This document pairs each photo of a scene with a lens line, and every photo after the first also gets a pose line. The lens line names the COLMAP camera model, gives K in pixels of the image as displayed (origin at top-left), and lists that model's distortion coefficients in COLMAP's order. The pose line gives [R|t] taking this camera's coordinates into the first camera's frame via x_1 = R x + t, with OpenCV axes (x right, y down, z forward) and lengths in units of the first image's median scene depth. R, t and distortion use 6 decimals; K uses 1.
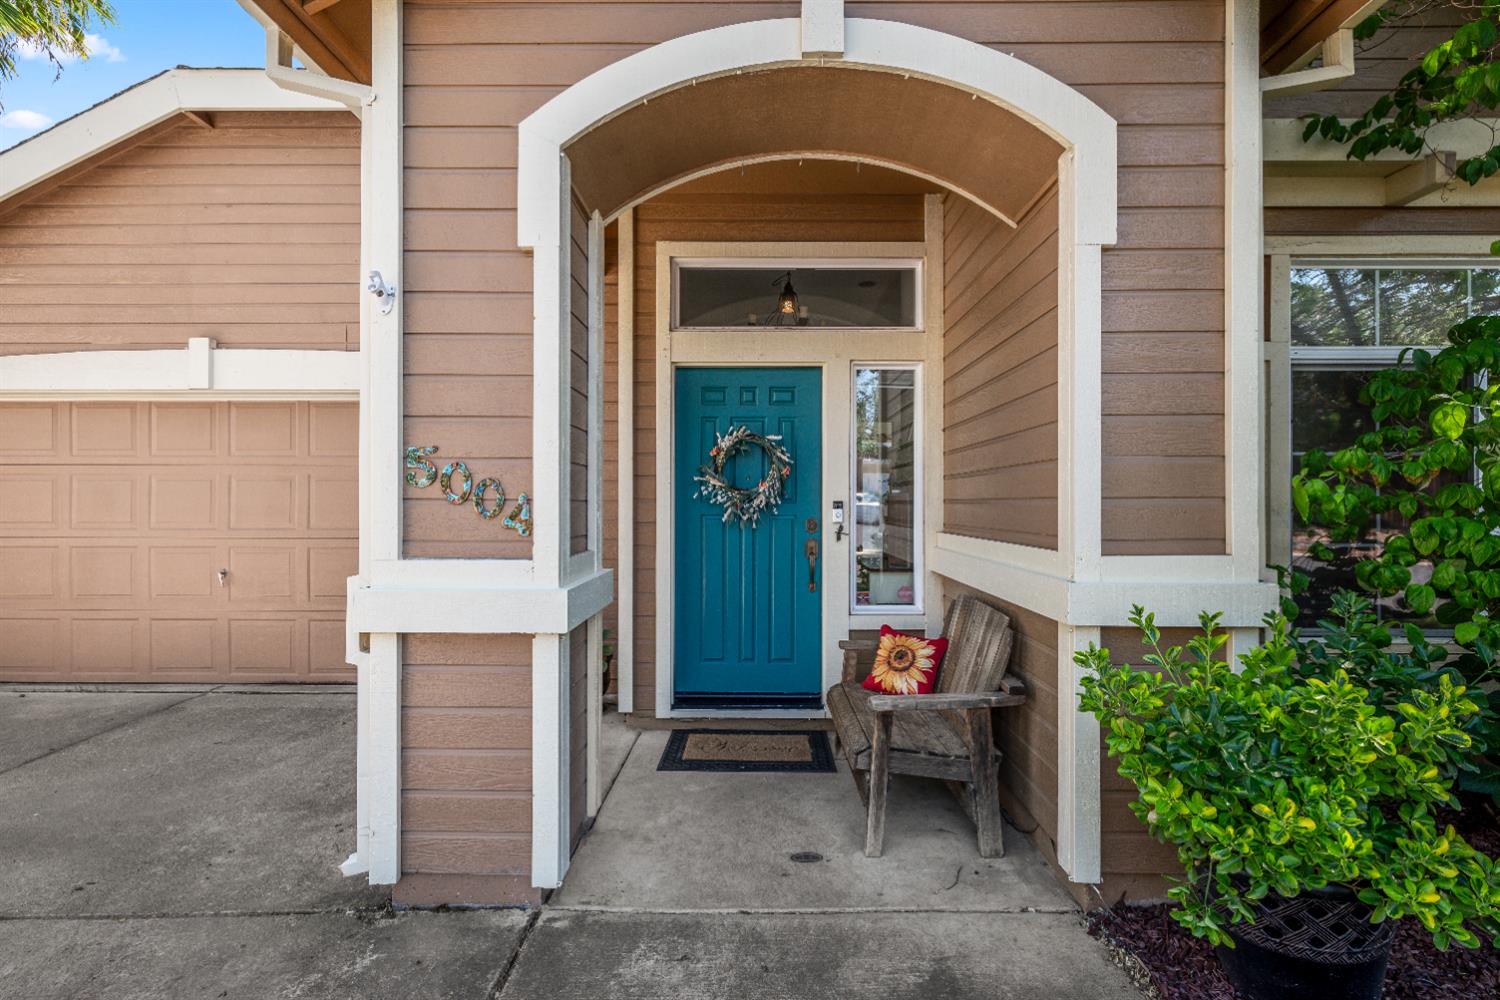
lens RADIAL K [[661.6, 0, 758.1], [0, 661.6, 499.6], [0, 0, 1]] dist [-0.001714, -0.000357]
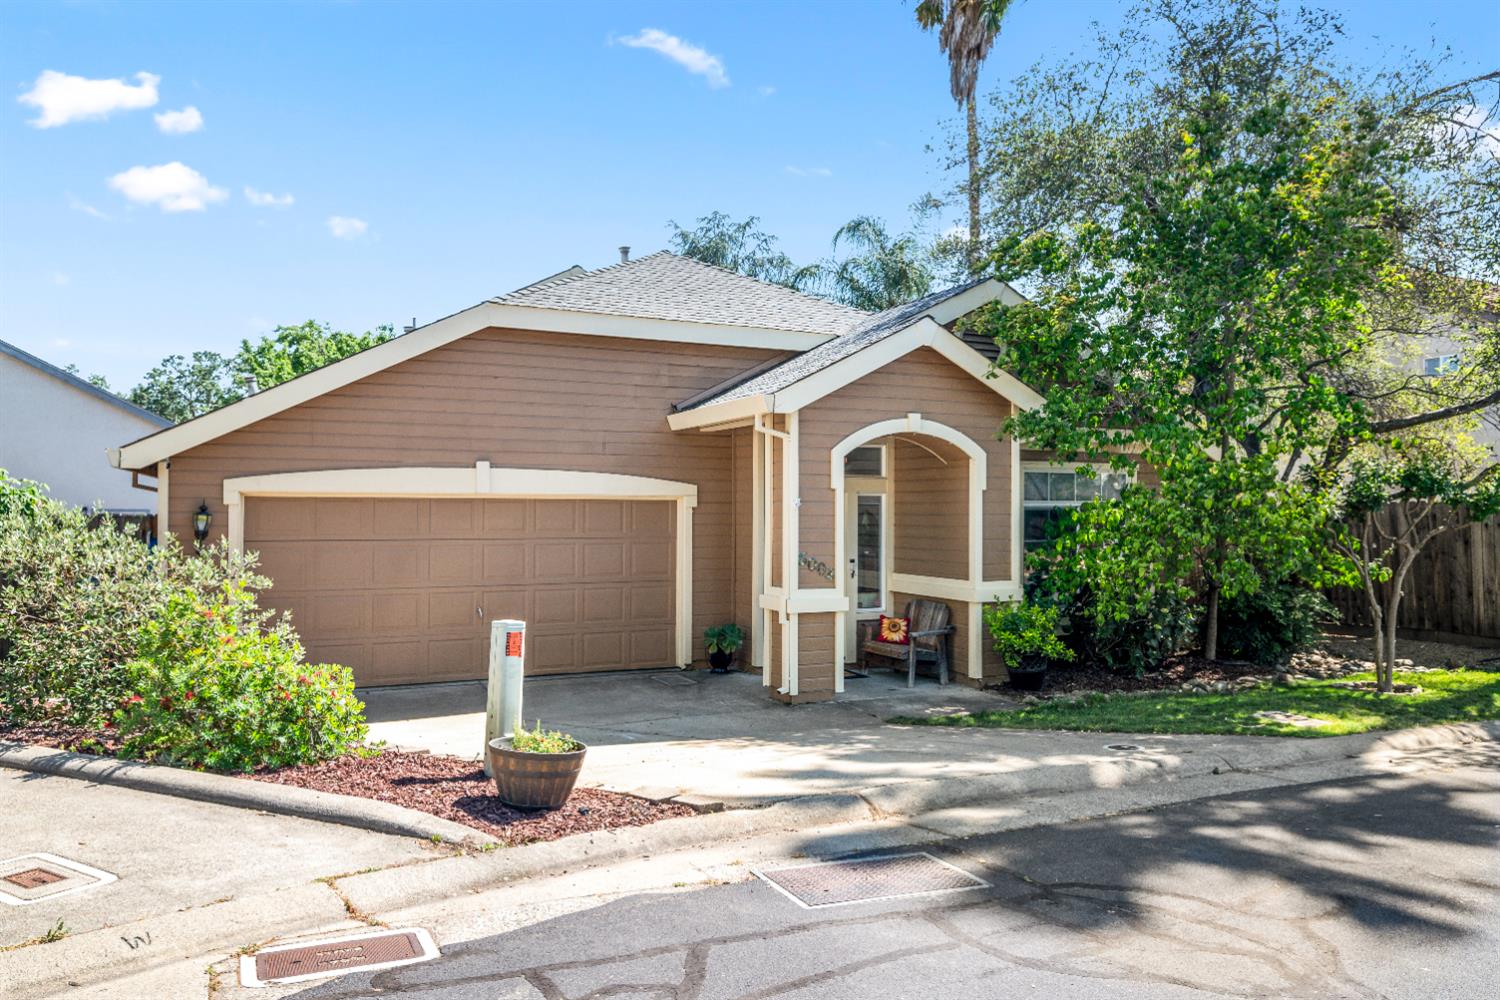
lens RADIAL K [[1052.5, 0, 750.0], [0, 1052.5, 500.0], [0, 0, 1]] dist [-0.003435, -0.000161]
pose [[0.900979, 0.005798, 0.433825, -2.477515], [-0.005143, 0.999983, -0.002685, -0.267996], [-0.433833, 0.000188, 0.900993, -2.863702]]
